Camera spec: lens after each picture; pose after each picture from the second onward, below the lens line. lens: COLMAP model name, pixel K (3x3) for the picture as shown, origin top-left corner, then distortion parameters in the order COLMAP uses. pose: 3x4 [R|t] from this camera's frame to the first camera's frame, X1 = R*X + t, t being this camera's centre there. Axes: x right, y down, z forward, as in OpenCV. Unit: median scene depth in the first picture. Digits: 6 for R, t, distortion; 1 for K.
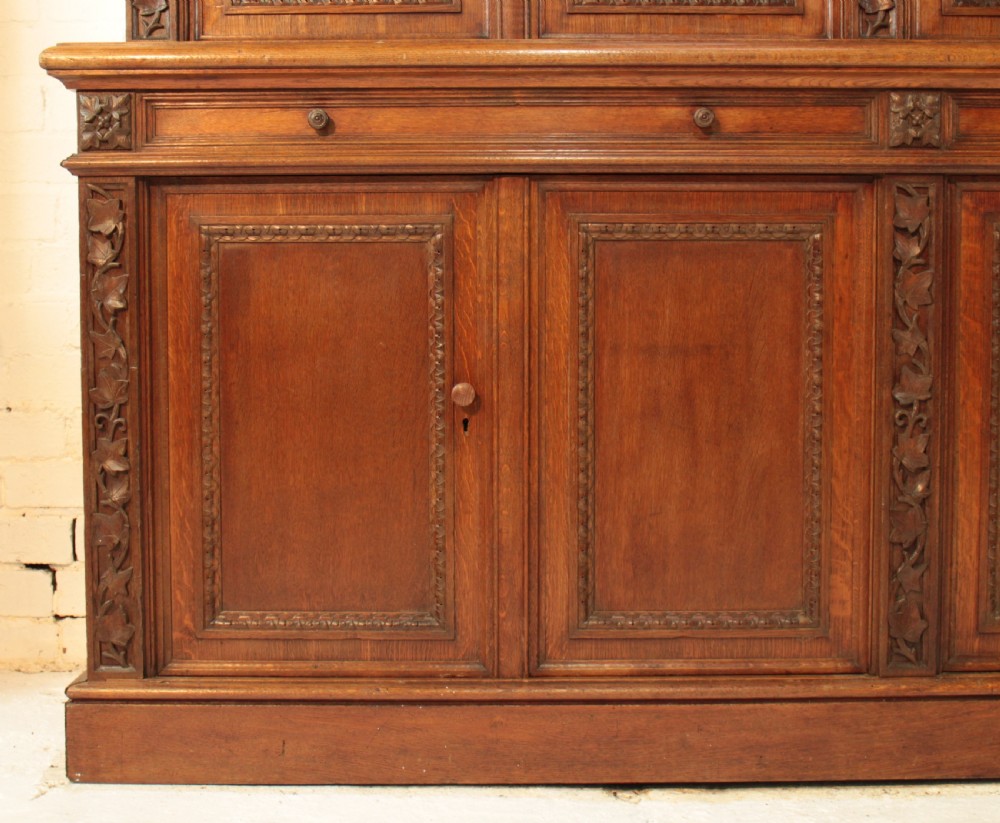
lens RADIAL K [[1467.8, 0, 524.5], [0, 1467.8, 375.1], [0, 0, 1]] dist [-0.094205, 0.000000]
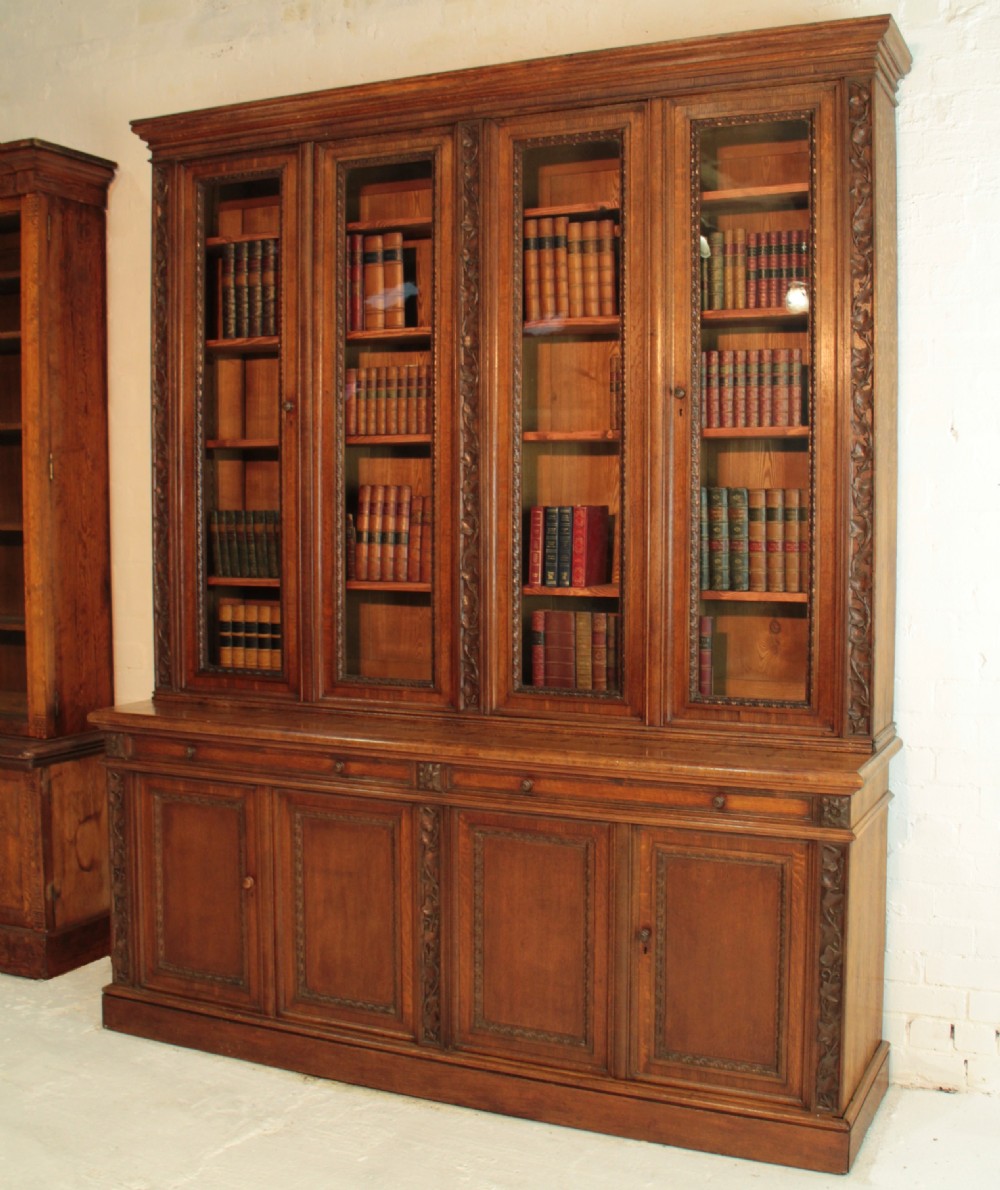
lens RADIAL K [[1405.5, 0, 530.7], [0, 1405.5, 570.6], [0, 0, 1]] dist [-0.137475, 0.000000]
pose [[0.908423, 0.024022, -0.417362, 1.167984], [-0.027243, 0.999627, -0.001762, -0.450205], [0.417164, 0.012971, 0.908739, -0.677898]]
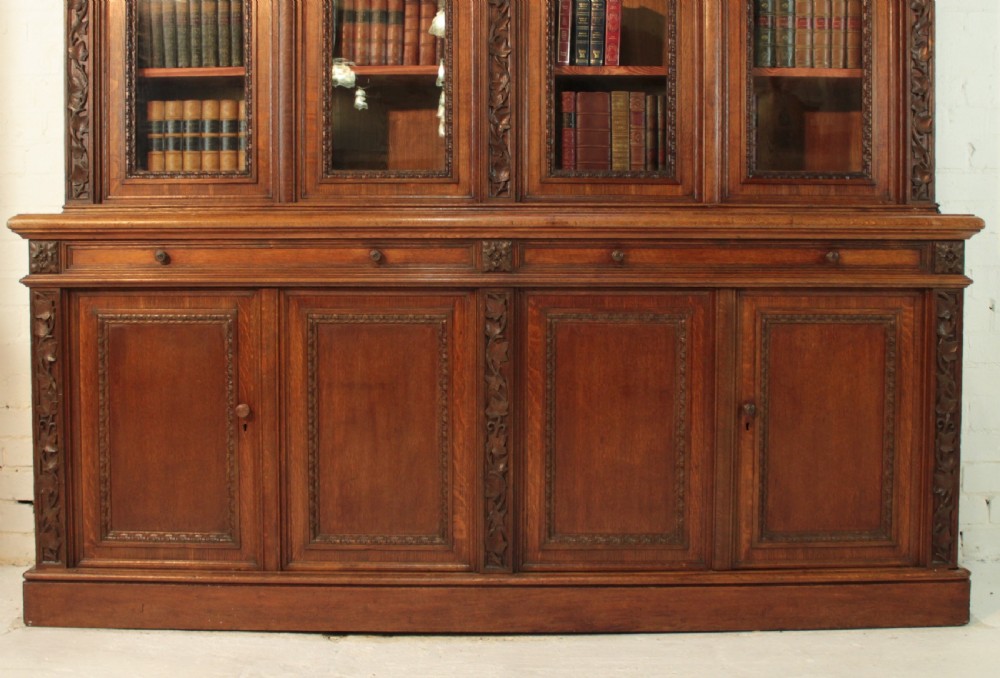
lens RADIAL K [[1230.8, 0, 512.3], [0, 1230.8, 322.2], [0, 0, 1]] dist [-0.135974, 0.000000]
pose [[0.999992, 0.004055, 0.000236, 0.282238], [-0.004053, 0.999959, -0.008040, -0.082948], [-0.000268, 0.008039, 0.999968, -0.474048]]
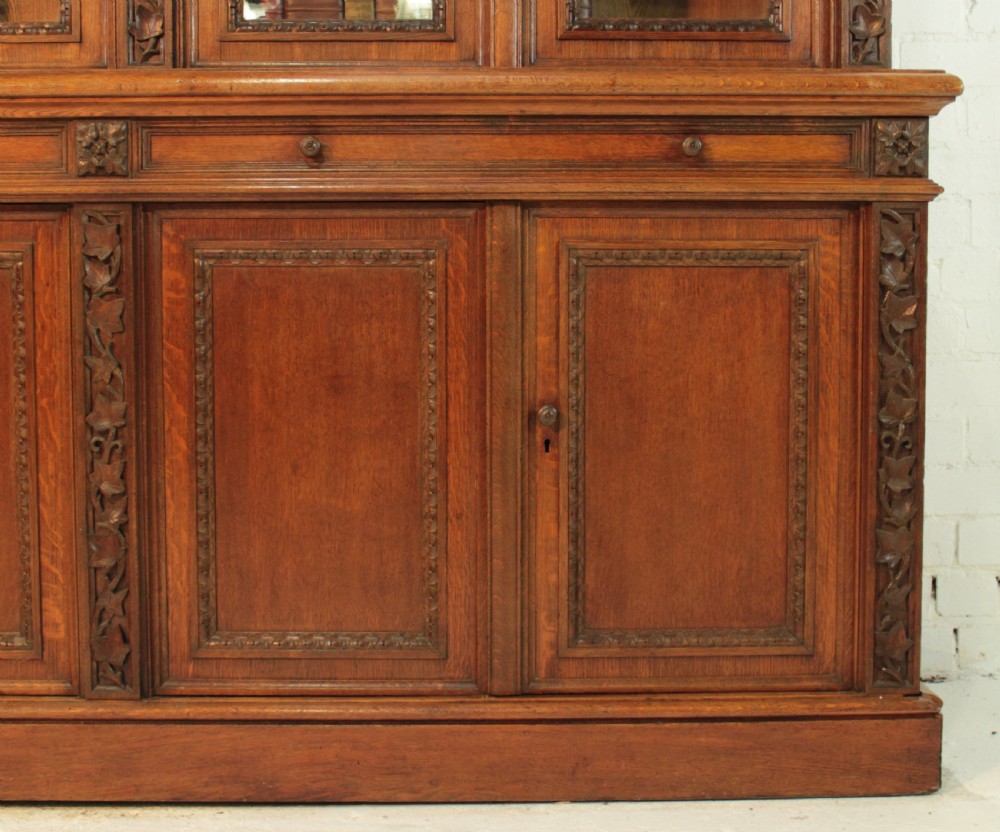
lens RADIAL K [[1477.9, 0, 536.5], [0, 1477.9, 405.1], [0, 0, 1]] dist [-0.094707, 0.000000]
pose [[0.999924, 0.001101, 0.012311, 0.548363], [-0.001291, 0.999880, 0.015453, -0.013822], [-0.012292, -0.015468, 0.999805, -0.018794]]
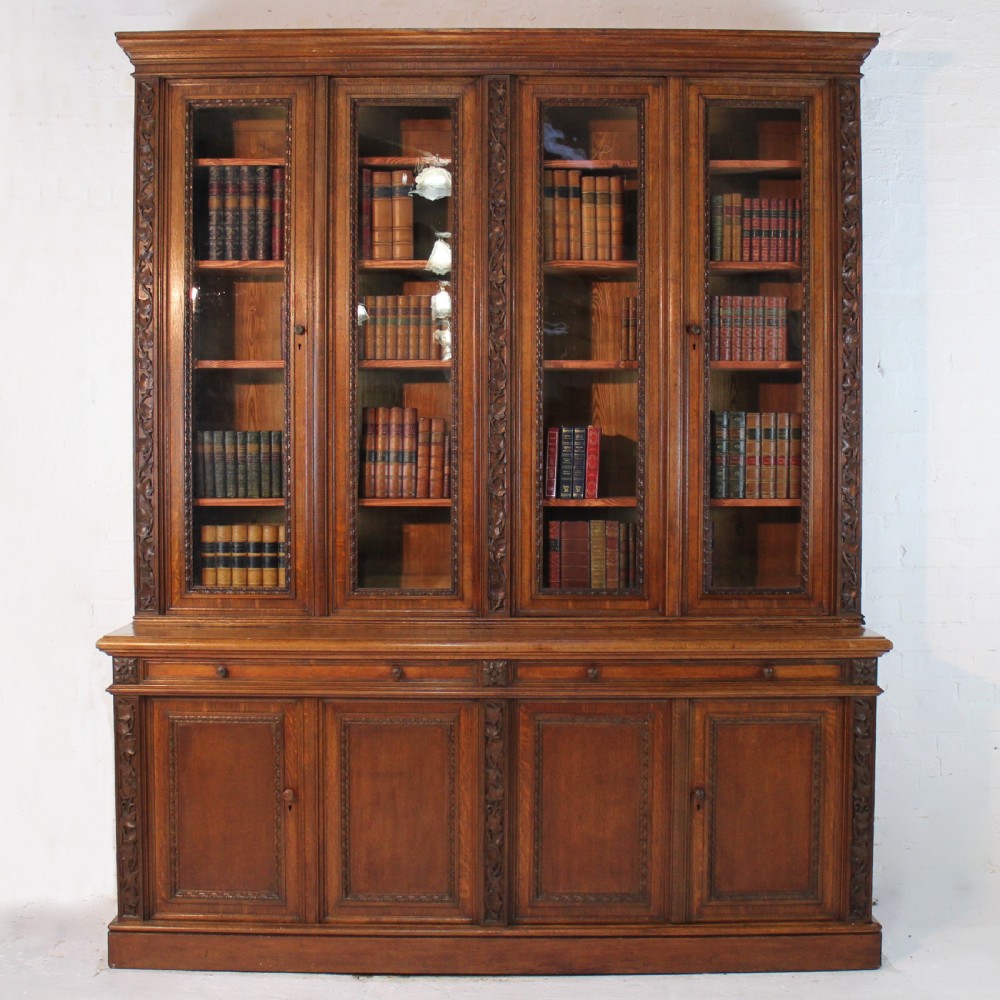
lens RADIAL K [[1399.2, 0, 506.4], [0, 1399.2, 497.0], [0, 0, 1]] dist [-0.136565, 0.000000]
pose [[0.999971, 0.004925, -0.005807, 0.291777], [-0.005077, 0.999636, -0.026499, -0.376361], [0.005674, 0.026527, 0.999632, -1.067634]]
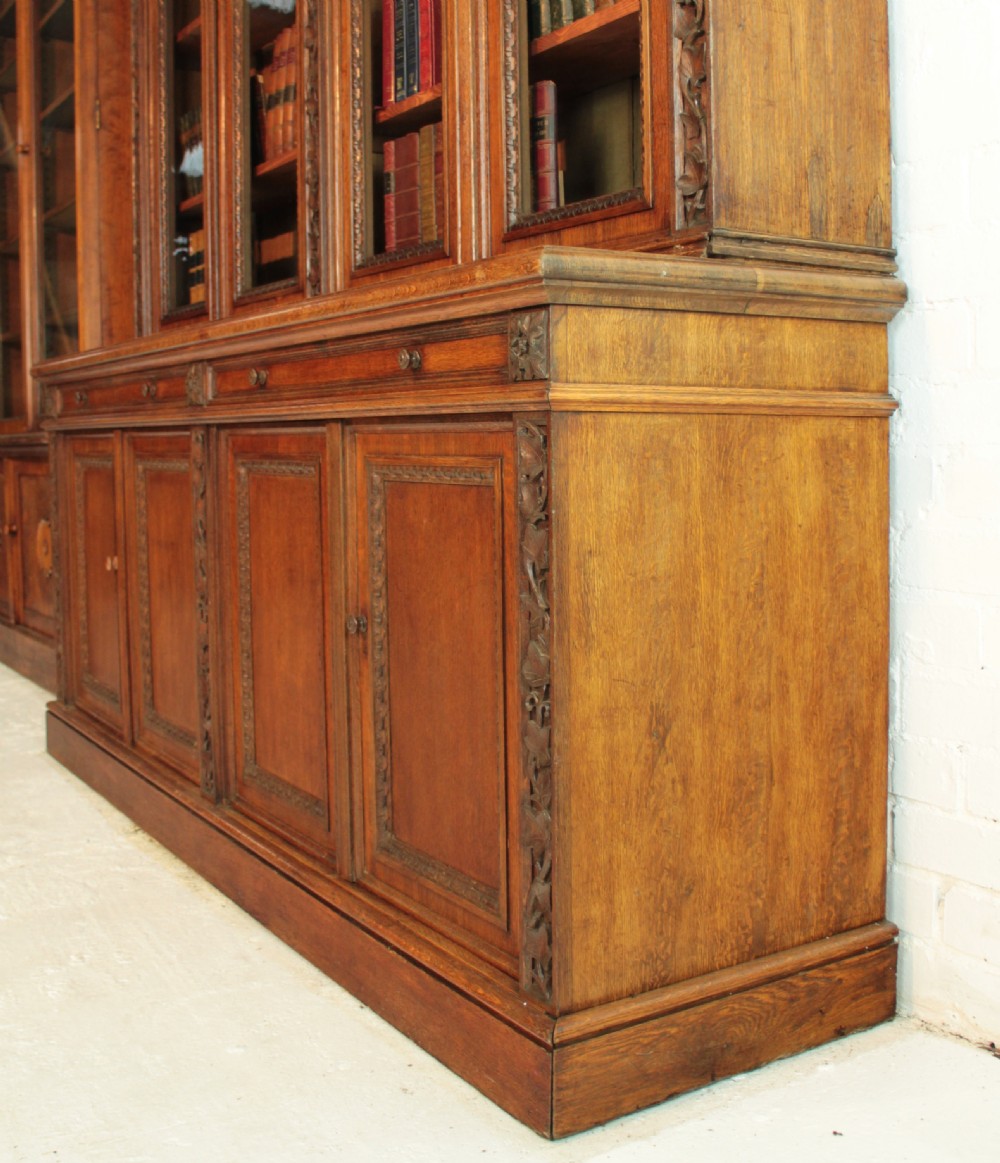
lens RADIAL K [[1374.0, 0, 481.2], [0, 1374.0, 514.7], [0, 0, 1]] dist [-0.146956, 0.000000]
pose [[0.514293, 0.046381, -0.856360, 1.456847], [-0.037657, 0.998795, 0.031480, -0.104041], [0.856788, 0.016058, 0.515419, 0.570774]]
